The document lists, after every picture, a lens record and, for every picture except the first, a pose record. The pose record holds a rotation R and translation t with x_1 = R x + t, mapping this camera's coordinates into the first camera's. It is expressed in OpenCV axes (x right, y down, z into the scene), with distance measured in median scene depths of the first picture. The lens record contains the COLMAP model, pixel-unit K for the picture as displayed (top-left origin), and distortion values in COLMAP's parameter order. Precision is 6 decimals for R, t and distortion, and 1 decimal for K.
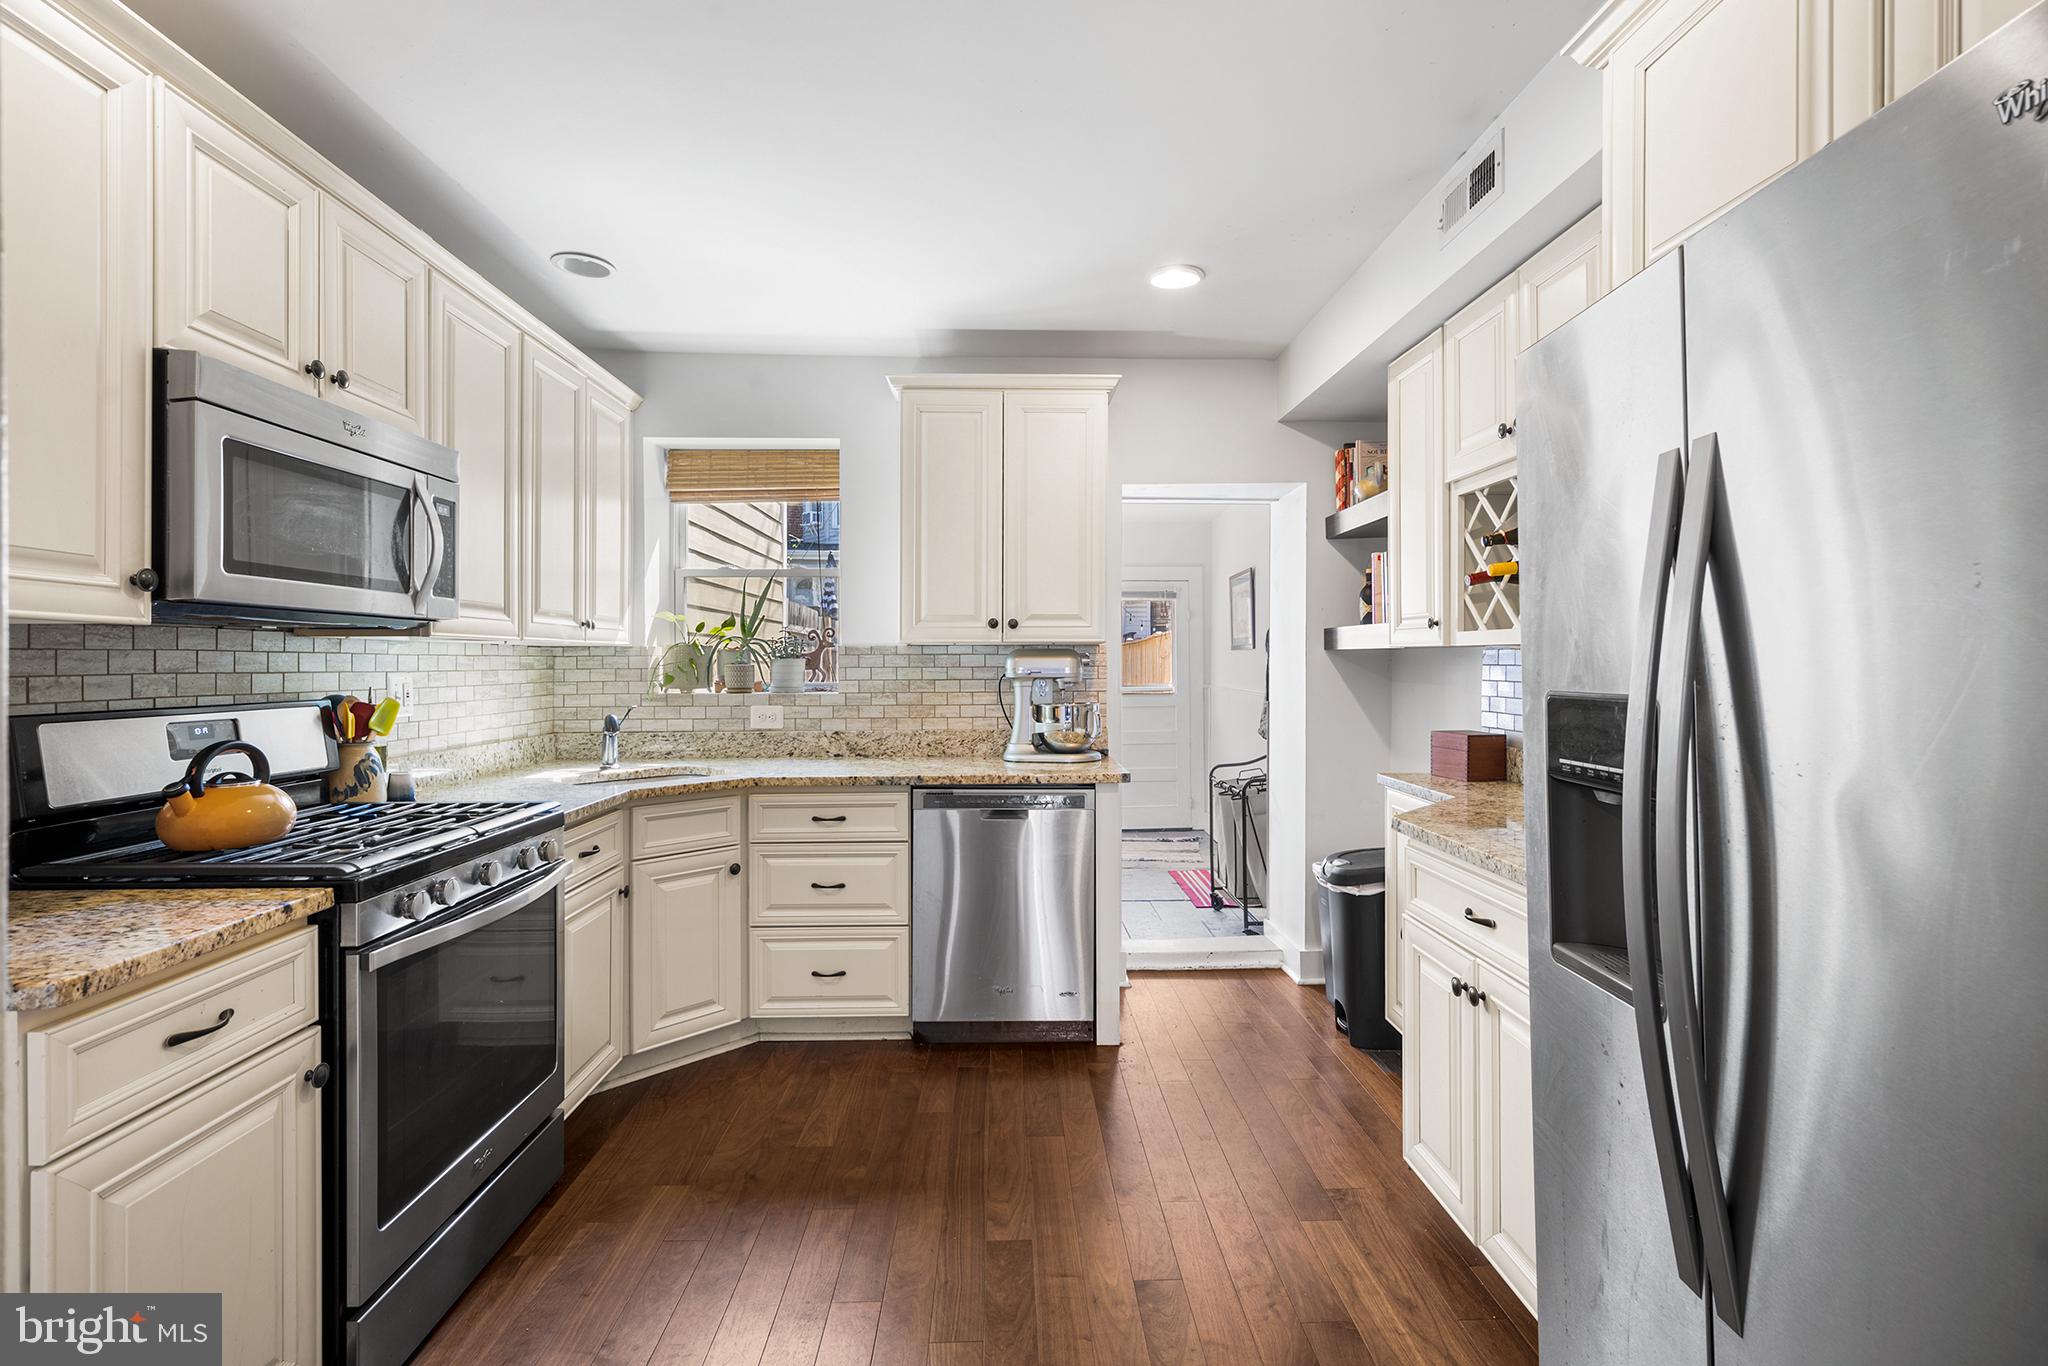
lens RADIAL K [[935.2, 0, 1024.2], [0, 935.2, 666.1], [0, 0, 1]] dist [-0.000077, -0.001558]
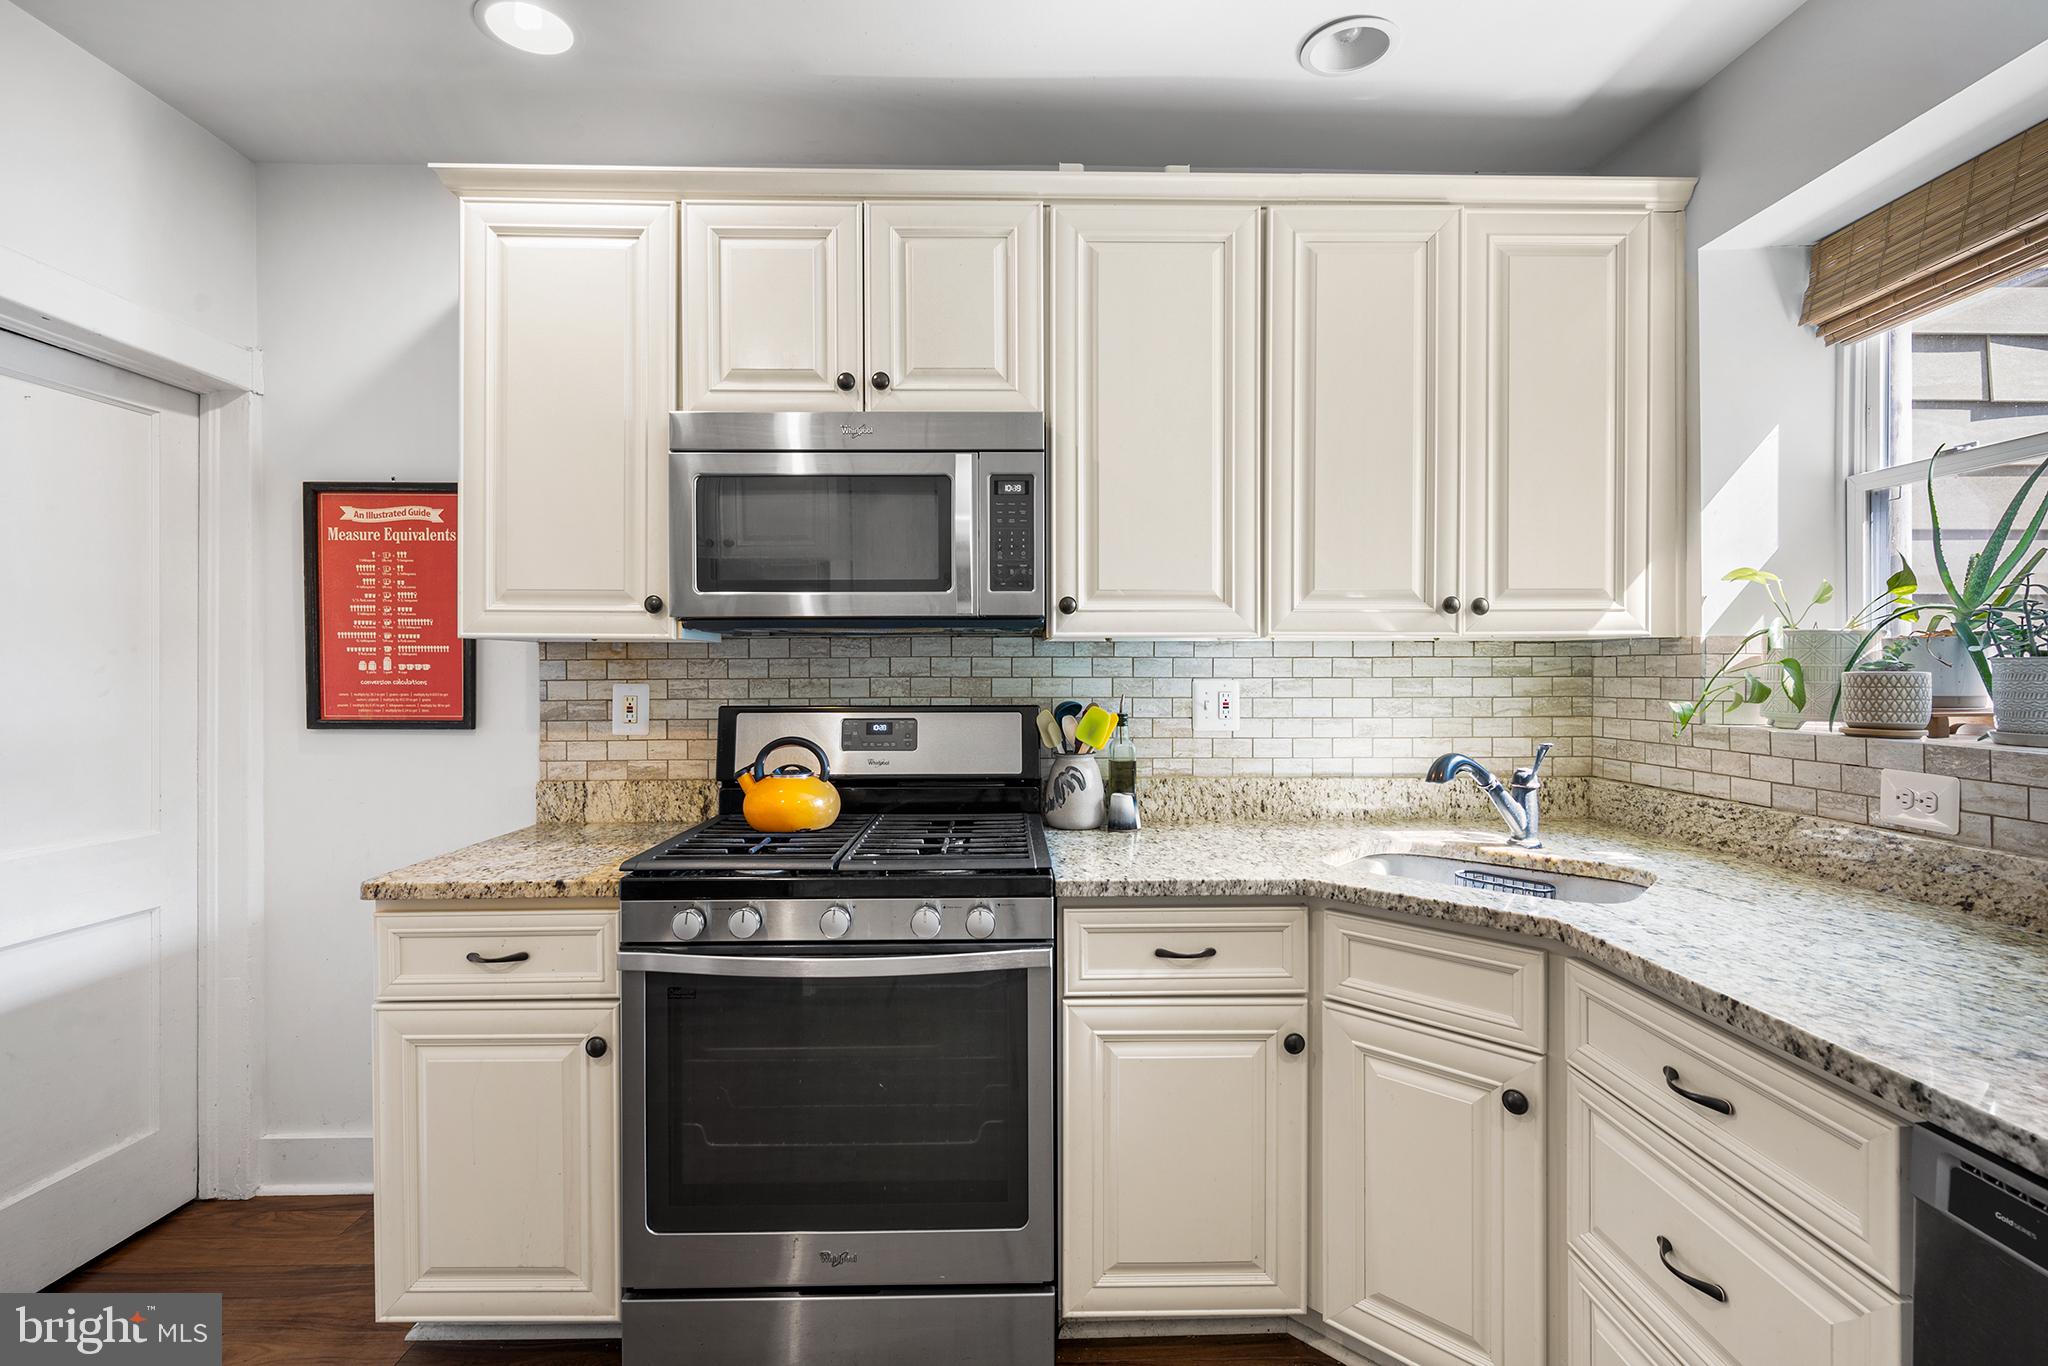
lens RADIAL K [[935.2, 0, 1030.3], [0, 935.2, 671.8], [0, 0, 1]] dist [-0.000077, -0.001558]
pose [[-0.007756, 0.008693, -0.999932, 0.240873], [-0.001284, 0.999961, 0.008703, -0.008453], [0.999969, 0.001351, -0.007744, 1.088274]]
